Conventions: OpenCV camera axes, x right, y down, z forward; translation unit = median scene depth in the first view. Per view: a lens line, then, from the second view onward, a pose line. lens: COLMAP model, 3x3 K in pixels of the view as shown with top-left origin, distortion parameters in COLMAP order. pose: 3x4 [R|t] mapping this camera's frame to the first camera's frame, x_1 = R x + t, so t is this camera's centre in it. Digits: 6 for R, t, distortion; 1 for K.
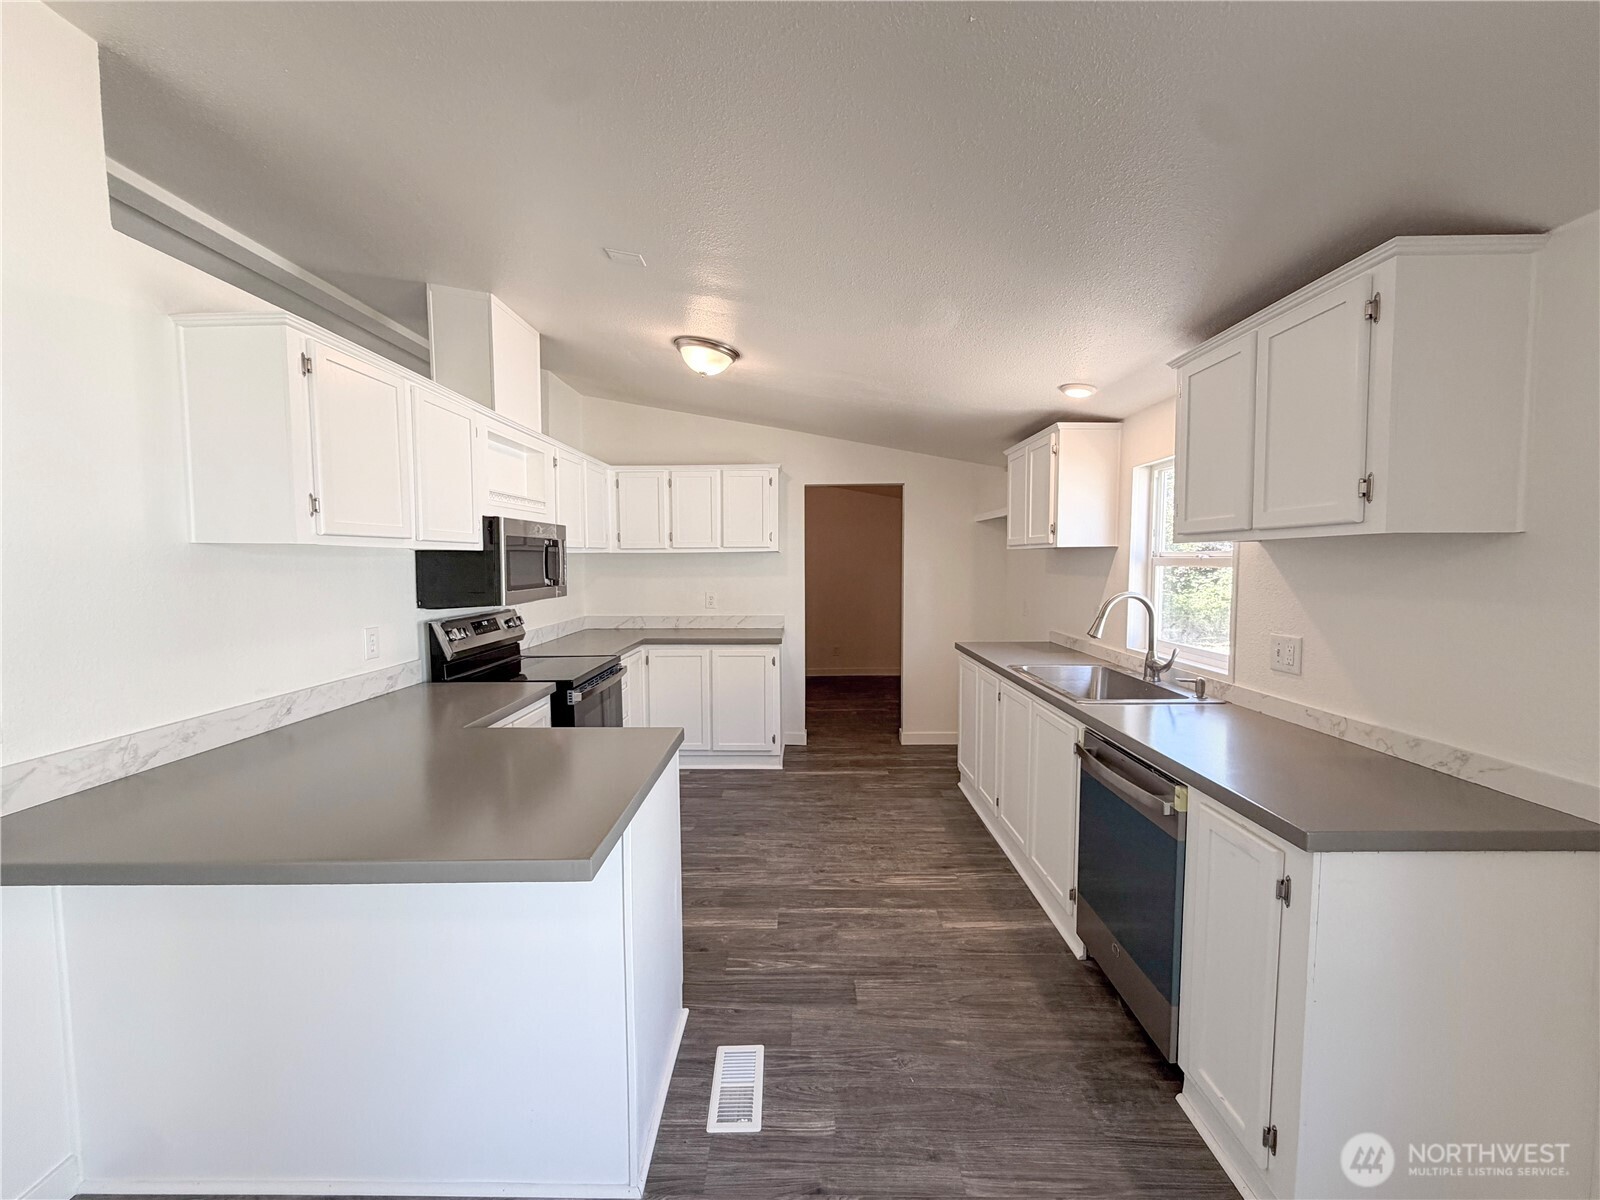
lens RADIAL K [[639.4, 0, 793.4], [0, 639.4, 599.2], [0, 0, 1]] dist [-0.000219, 0.000036]
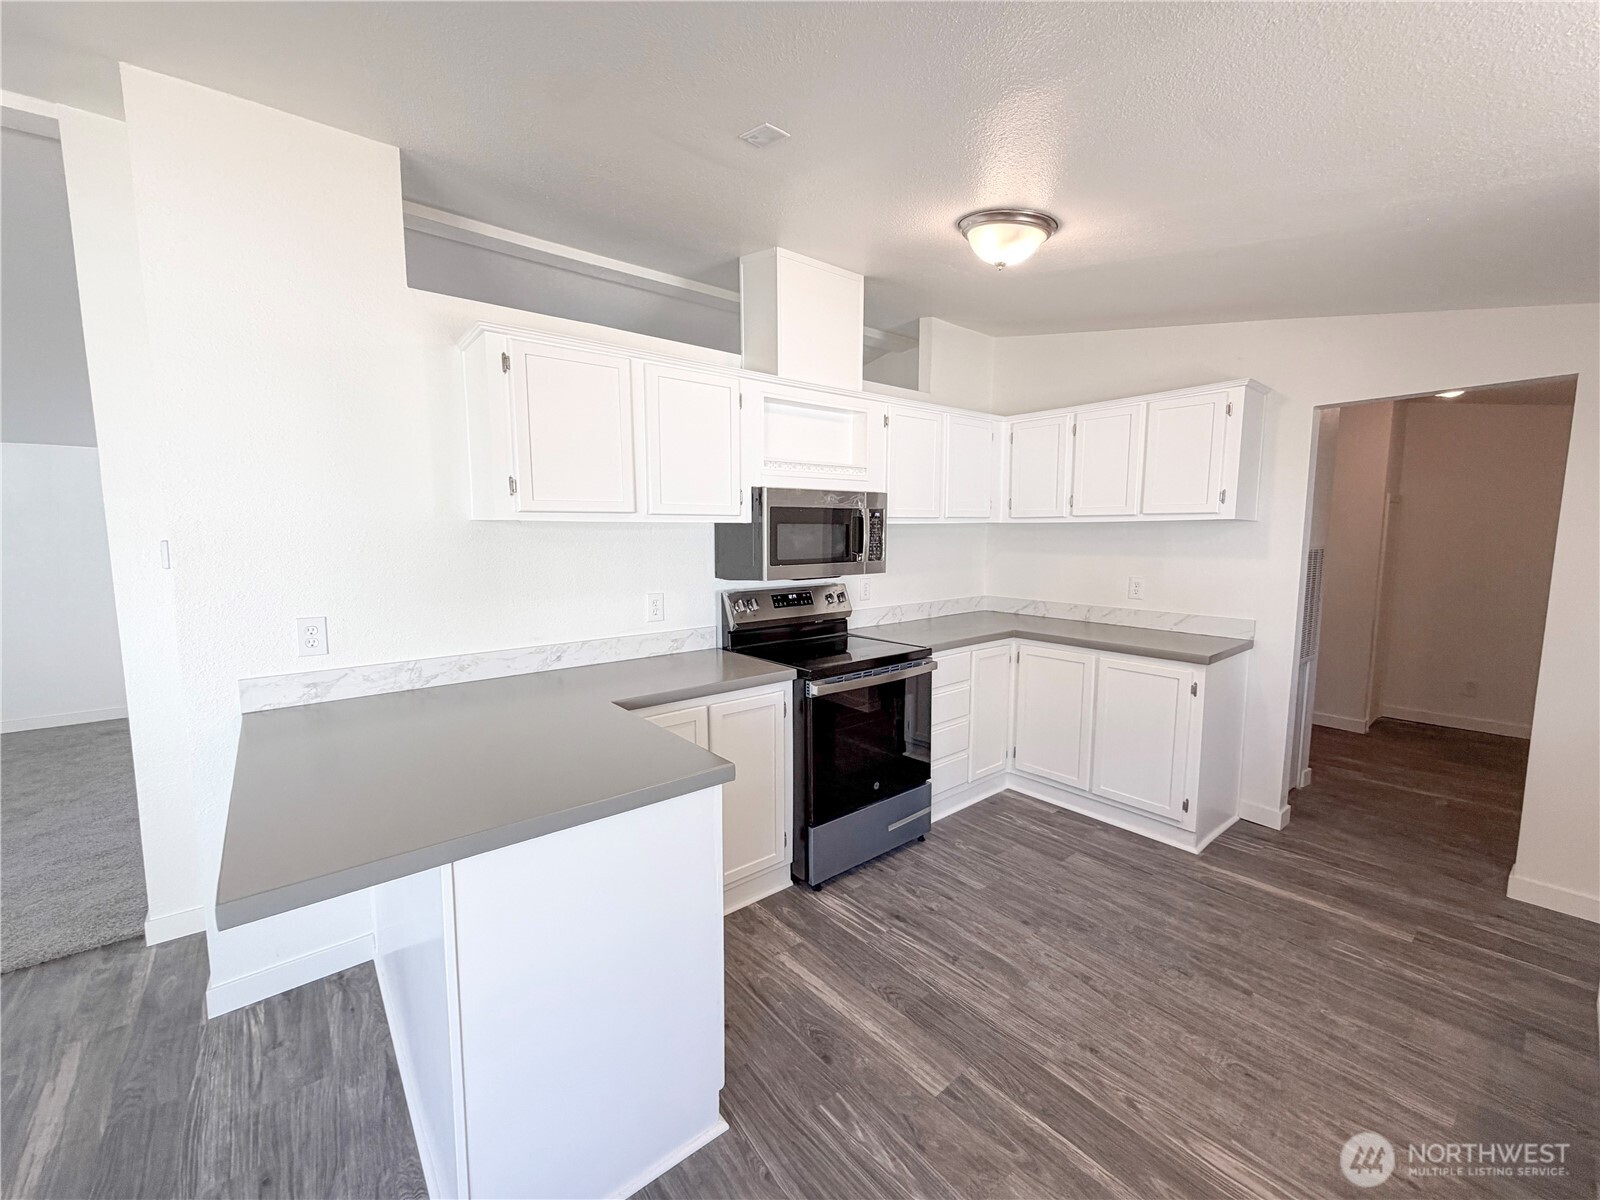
lens RADIAL K [[639.4, 0, 793.4], [0, 639.4, 599.2], [0, 0, 1]] dist [-0.000219, 0.000036]
pose [[0.642447, 0.086243, -0.761462, 0.274991], [-0.048243, 0.996228, 0.072130, -0.030405], [0.764810, -0.009604, 0.644184, 0.378727]]
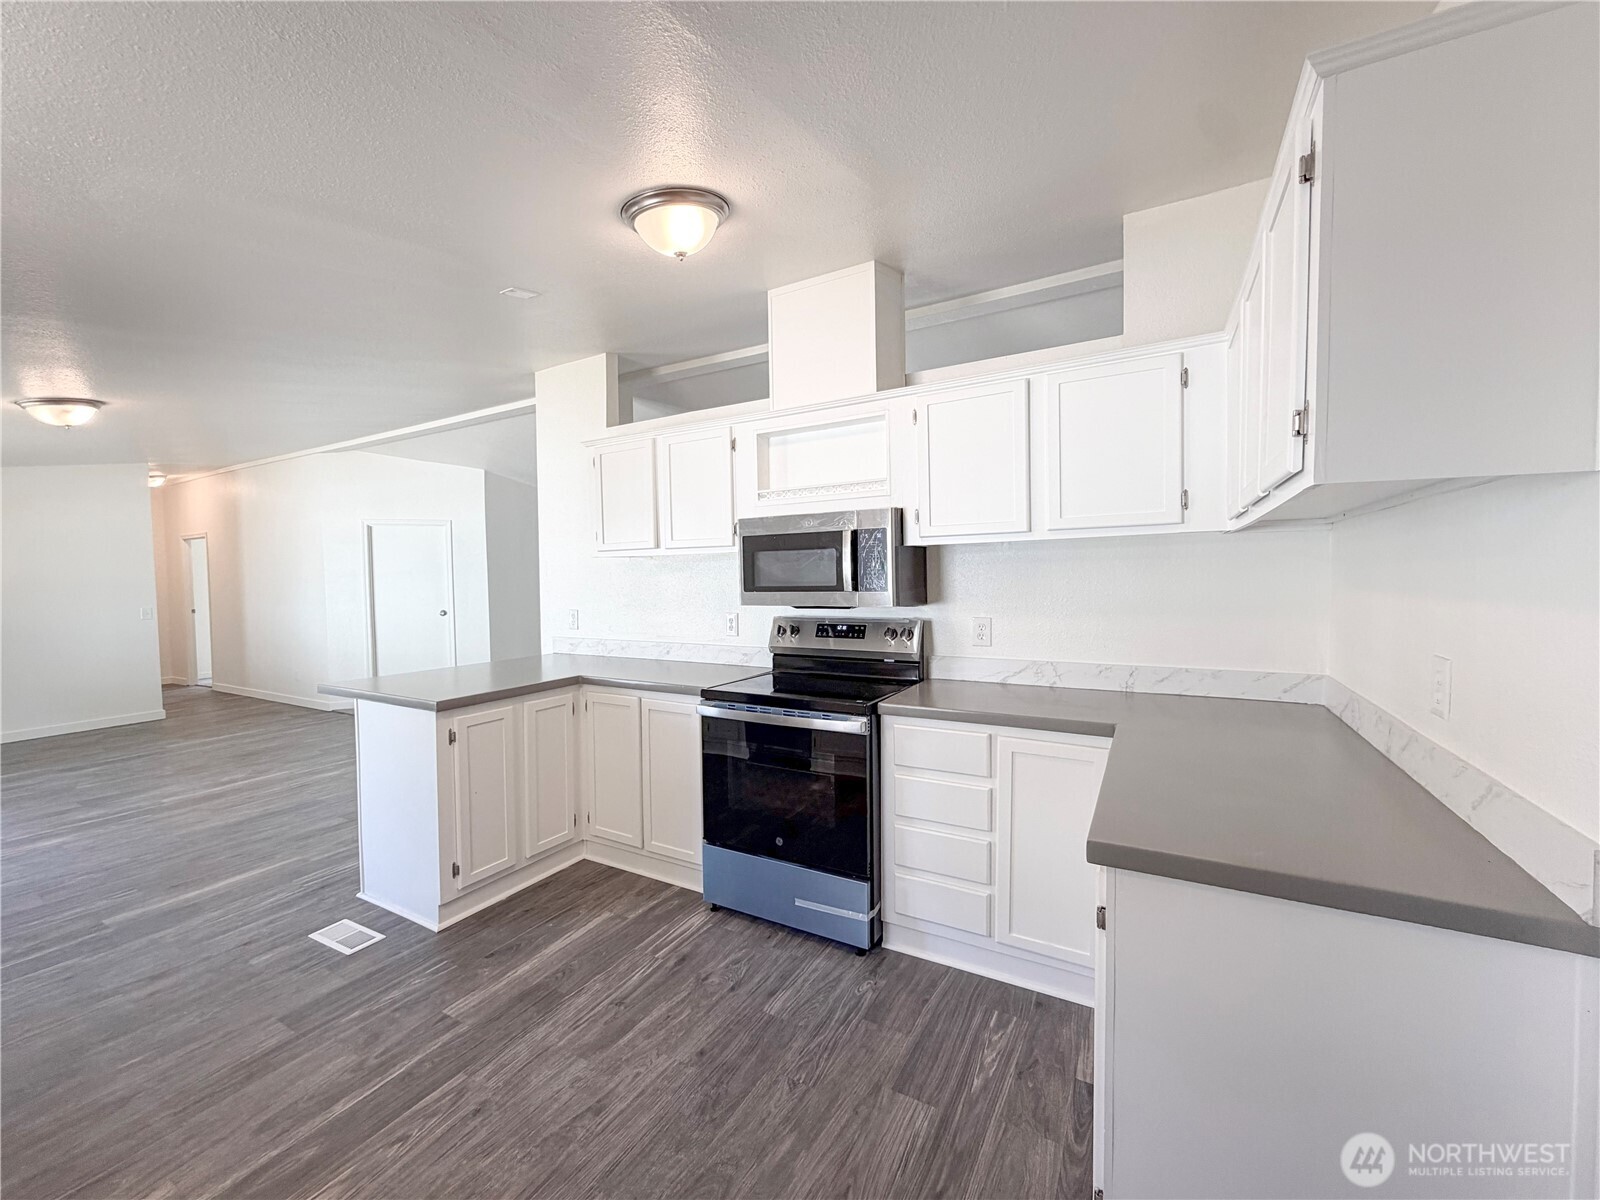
lens RADIAL K [[639.4, 0, 793.4], [0, 639.4, 599.2], [0, 0, 1]] dist [-0.000219, 0.000036]
pose [[-0.483088, 0.047044, -0.874307, 0.363318], [-0.036148, 0.996633, 0.073599, -0.070710], [0.874826, 0.067159, -0.479760, 1.419719]]
